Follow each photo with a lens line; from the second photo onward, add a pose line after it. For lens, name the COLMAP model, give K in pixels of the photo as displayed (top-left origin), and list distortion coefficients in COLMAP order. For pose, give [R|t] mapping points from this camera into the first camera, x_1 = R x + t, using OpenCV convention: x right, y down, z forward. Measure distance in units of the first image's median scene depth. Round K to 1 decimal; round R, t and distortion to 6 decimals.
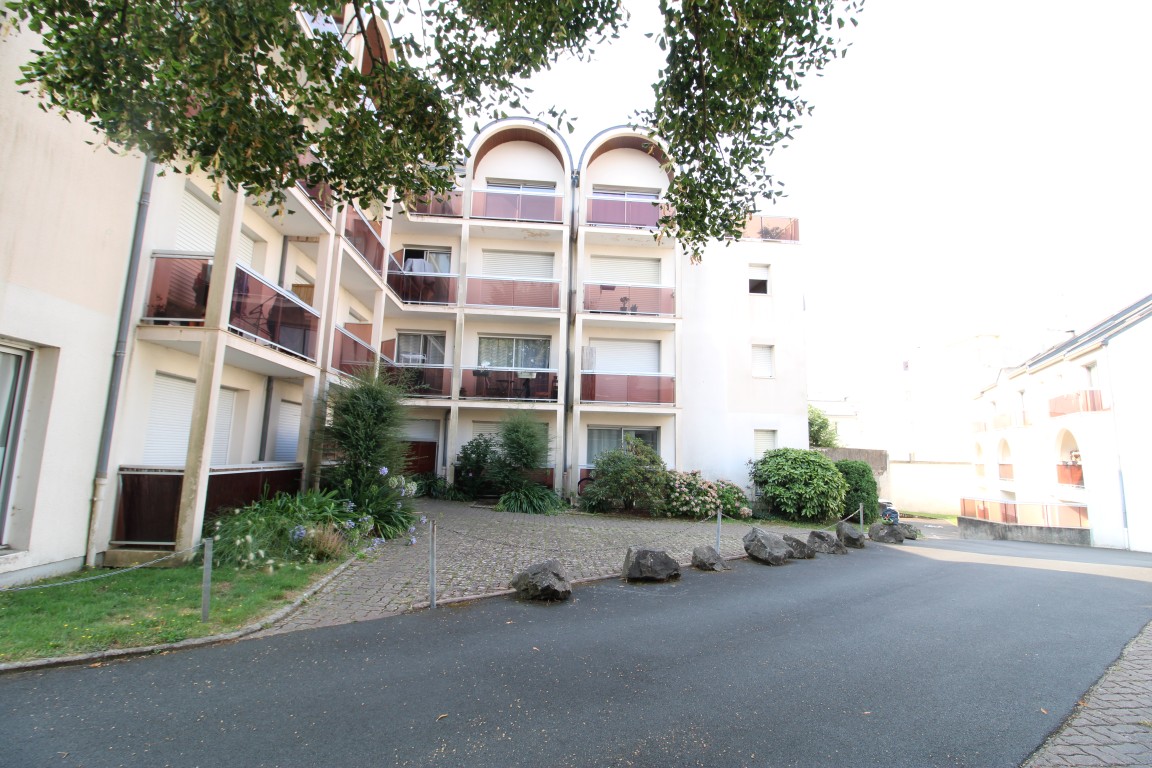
lens RADIAL K [[537.6, 0, 576.0], [0, 537.6, 384.0], [0, 0, 1]] dist [0.000000, -0.016318]
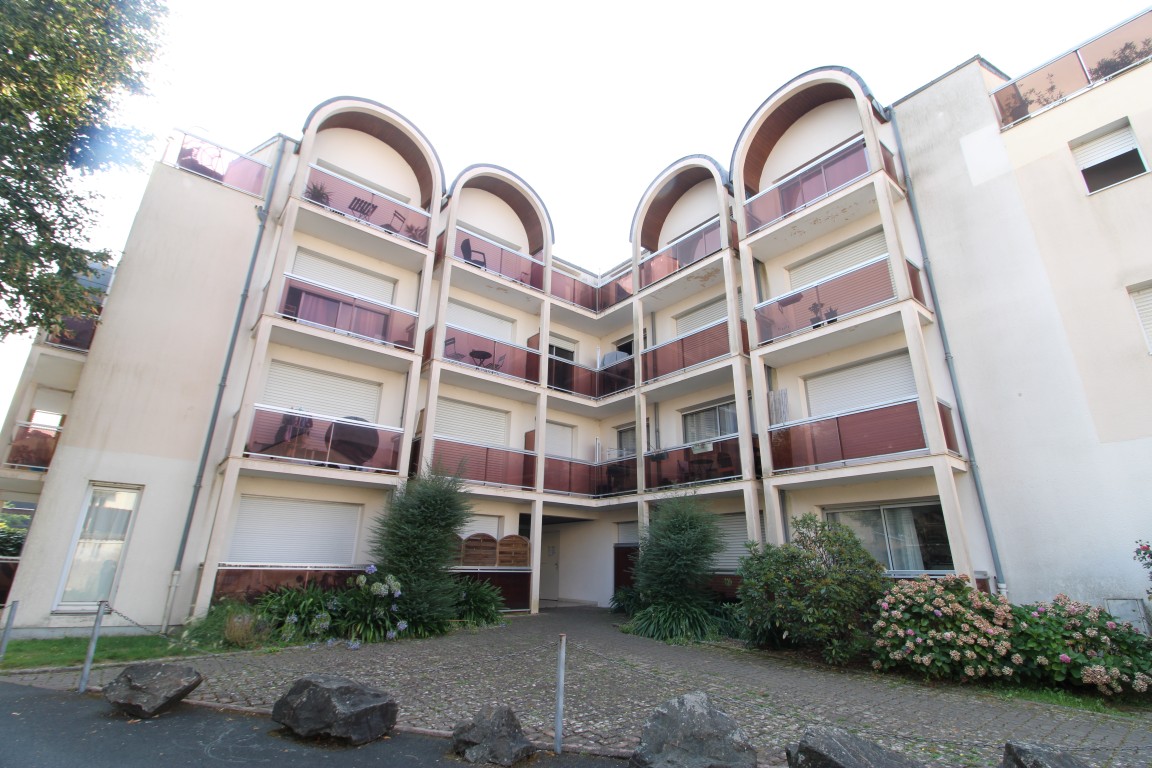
lens RADIAL K [[537.6, 0, 576.0], [0, 537.6, 384.0], [0, 0, 1]] dist [0.000000, -0.016318]
pose [[0.576022, -0.283825, -0.766578, 0.423066], [0.109980, 0.956168, -0.271380, 0.084500], [0.810002, 0.072012, 0.581988, 0.407710]]
